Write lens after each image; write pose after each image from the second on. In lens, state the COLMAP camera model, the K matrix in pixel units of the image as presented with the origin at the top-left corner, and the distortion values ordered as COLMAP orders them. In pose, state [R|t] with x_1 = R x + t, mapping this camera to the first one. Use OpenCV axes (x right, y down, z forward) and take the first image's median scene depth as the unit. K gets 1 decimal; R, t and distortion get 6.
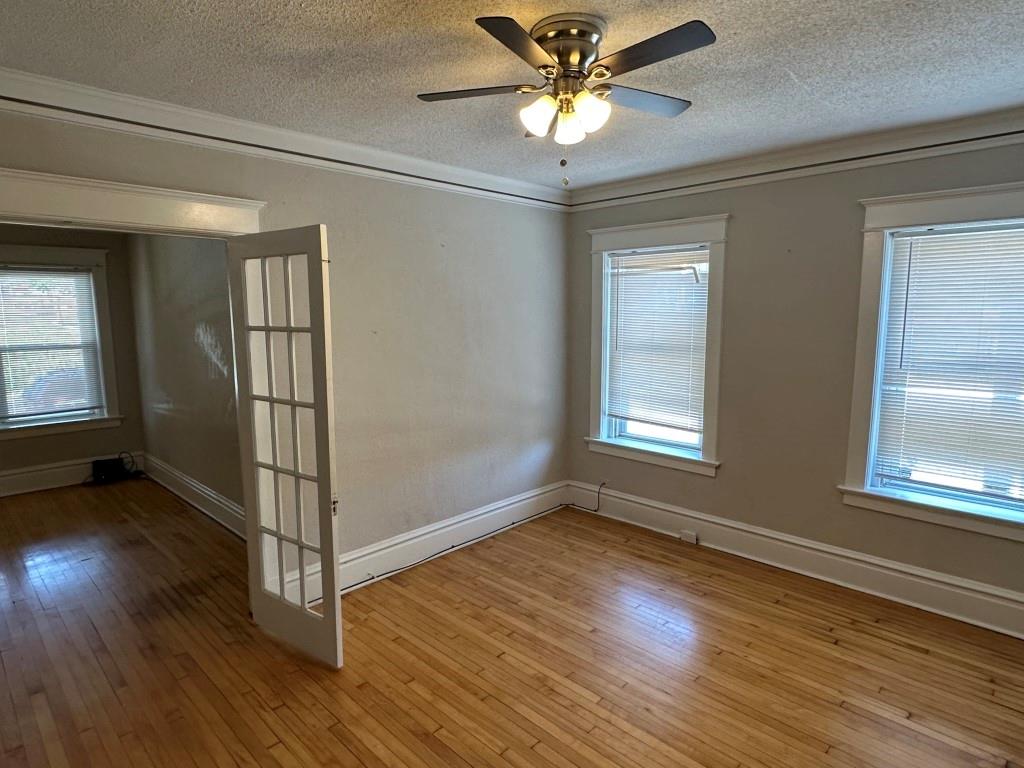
lens RADIAL K [[587.9, 0, 510.7], [0, 587.9, 386.5], [0, 0, 1]] dist [0.005617, 0.000479]
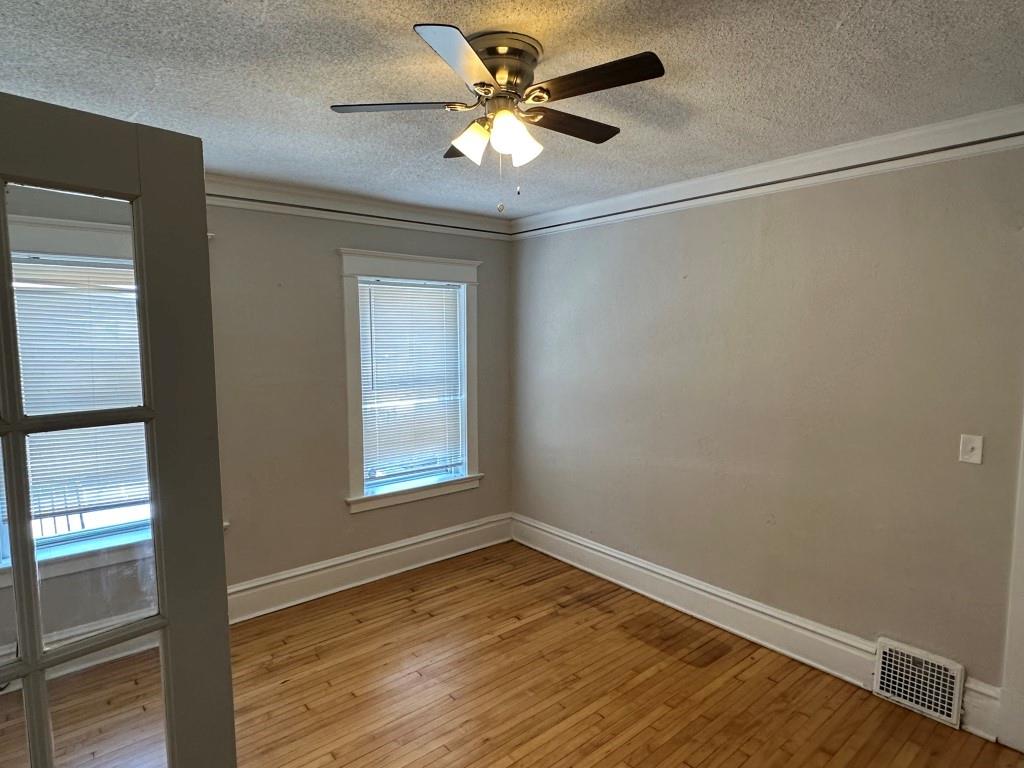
lens RADIAL K [[587.9, 0, 512.1], [0, 587.9, 381.2], [0, 0, 1]] dist [0.005617, 0.000479]
pose [[0.093360, -0.076424, 0.992695, -0.540174], [0.137109, 0.988537, 0.063209, -0.086049], [-0.986147, 0.130206, 0.102768, 0.586492]]
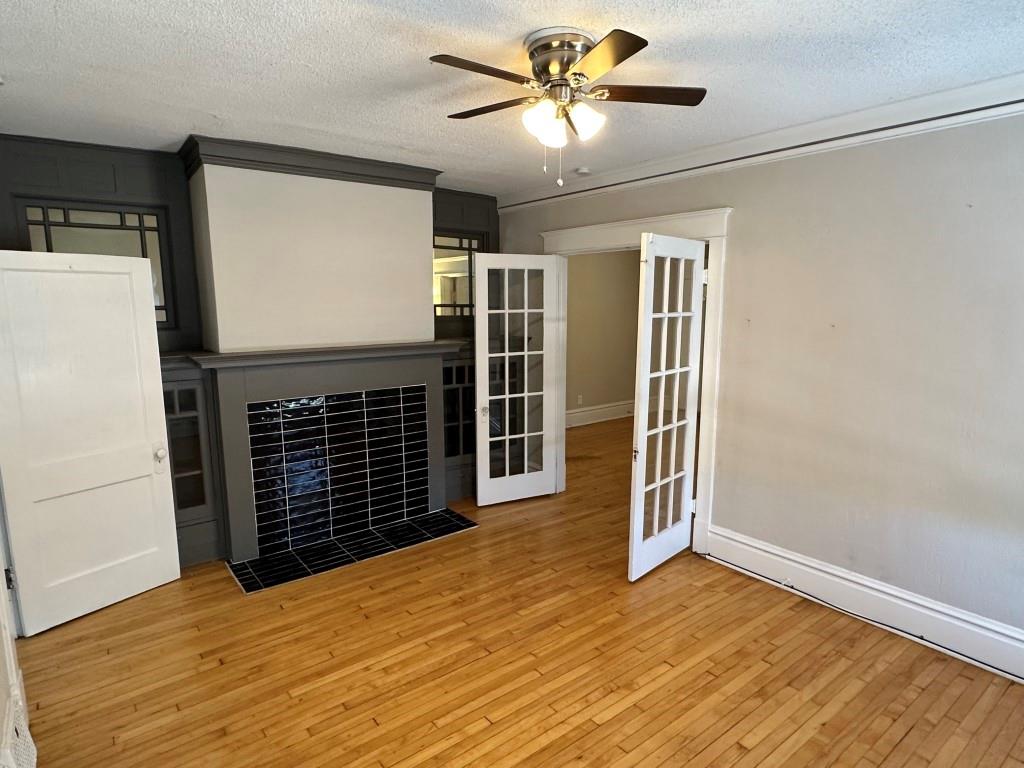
lens RADIAL K [[587.9, 0, 509.1], [0, 587.9, 388.1], [0, 0, 1]] dist [0.005617, 0.000479]
pose [[-0.145082, 0.158086, -0.976709, 0.775608], [-0.127905, 0.975873, 0.176950, -0.102897], [0.981118, 0.150598, -0.121362, 0.696905]]
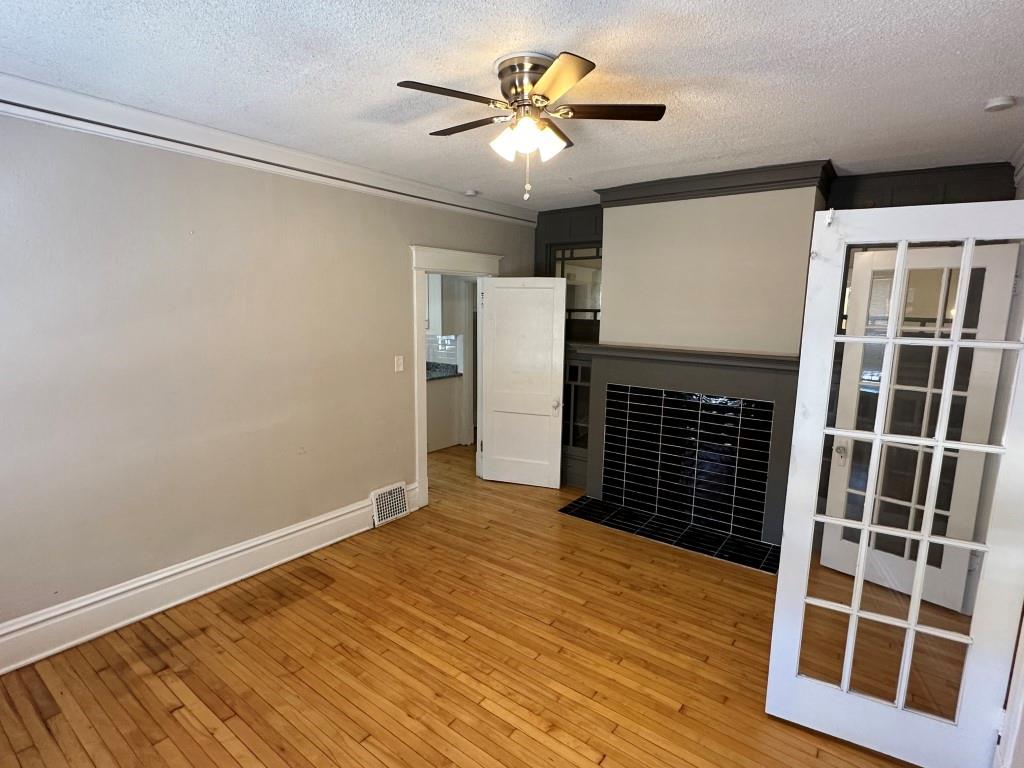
lens RADIAL K [[521.0, 0, 507.4], [0, 521.0, 387.3], [0, 0, 1]] dist [-0.001207, 0.000196]
pose [[-0.993235, 0.011260, -0.115572, 0.159689], [-0.022964, 0.956583, 0.290555, -0.181732], [0.113826, 0.291243, -0.949853, 1.308472]]
